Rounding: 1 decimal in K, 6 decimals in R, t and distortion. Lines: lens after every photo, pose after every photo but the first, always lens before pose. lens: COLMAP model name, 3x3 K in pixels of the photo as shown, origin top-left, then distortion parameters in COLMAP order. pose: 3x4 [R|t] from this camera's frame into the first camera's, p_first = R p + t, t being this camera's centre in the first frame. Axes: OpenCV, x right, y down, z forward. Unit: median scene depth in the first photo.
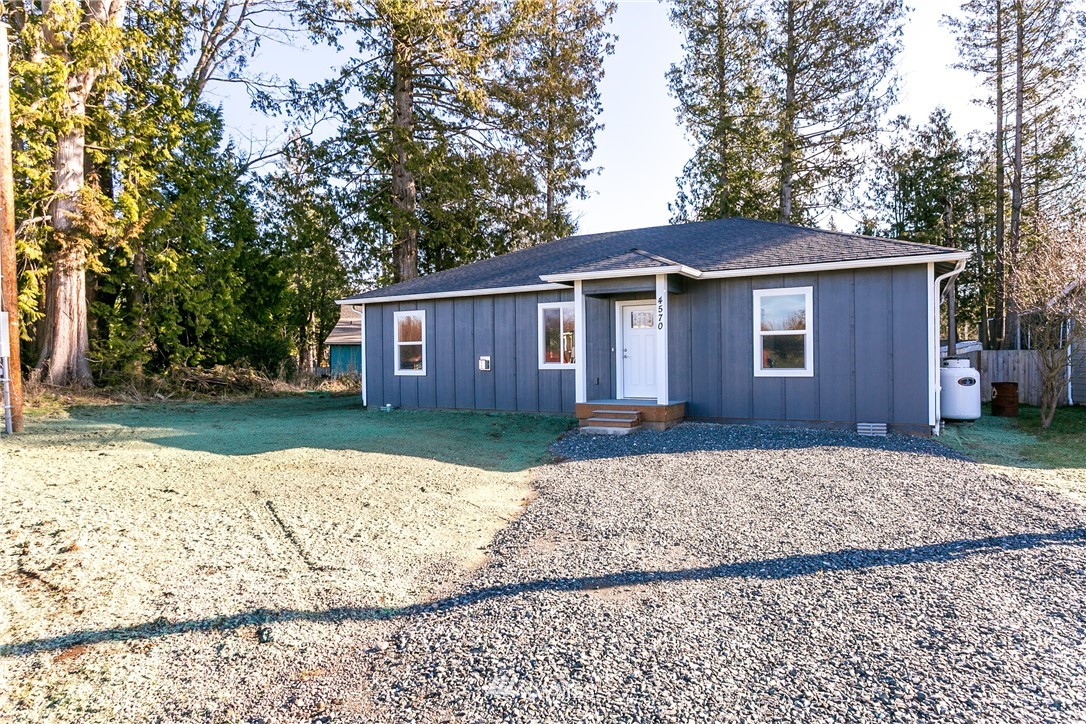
lens RADIAL K [[665.5, 0, 543.0], [0, 665.5, 362.0], [0, 0, 1]] dist [-0.002179, -0.000438]
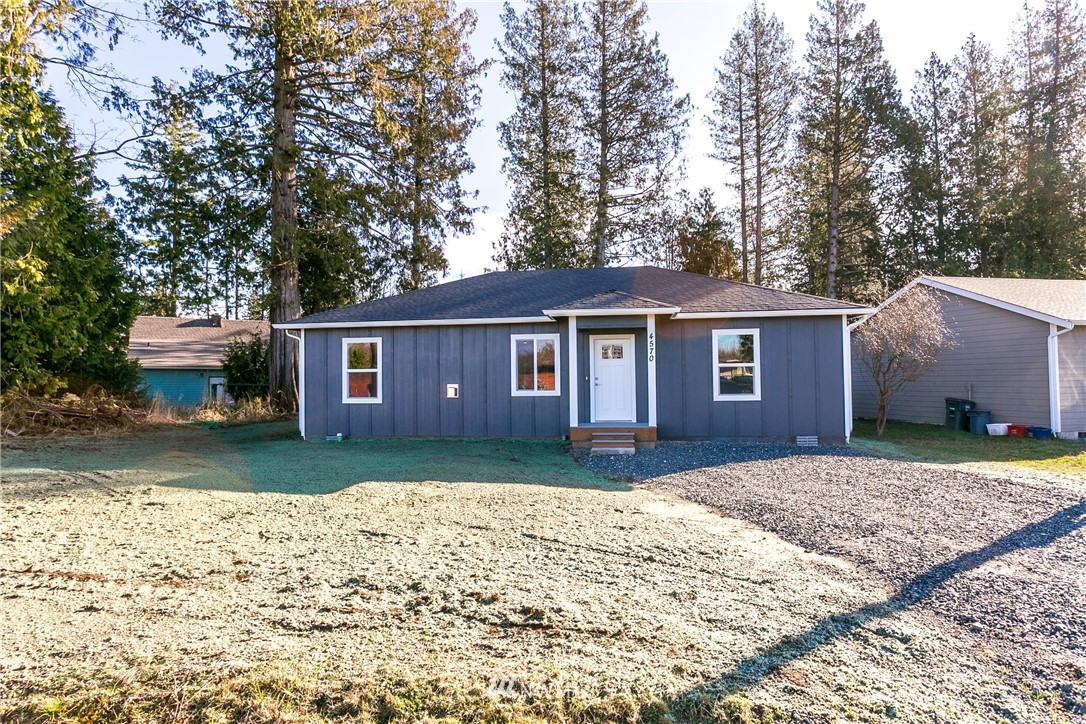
lens RADIAL K [[627.7, 0, 543.0], [0, 627.7, 362.0], [0, 0, 1]] dist [-0.007127, -0.000113]
pose [[0.924359, 0.011402, 0.381352, -0.209379], [0.002802, 0.999324, -0.036669, -0.004222], [-0.381513, 0.034964, 0.923702, 0.029480]]
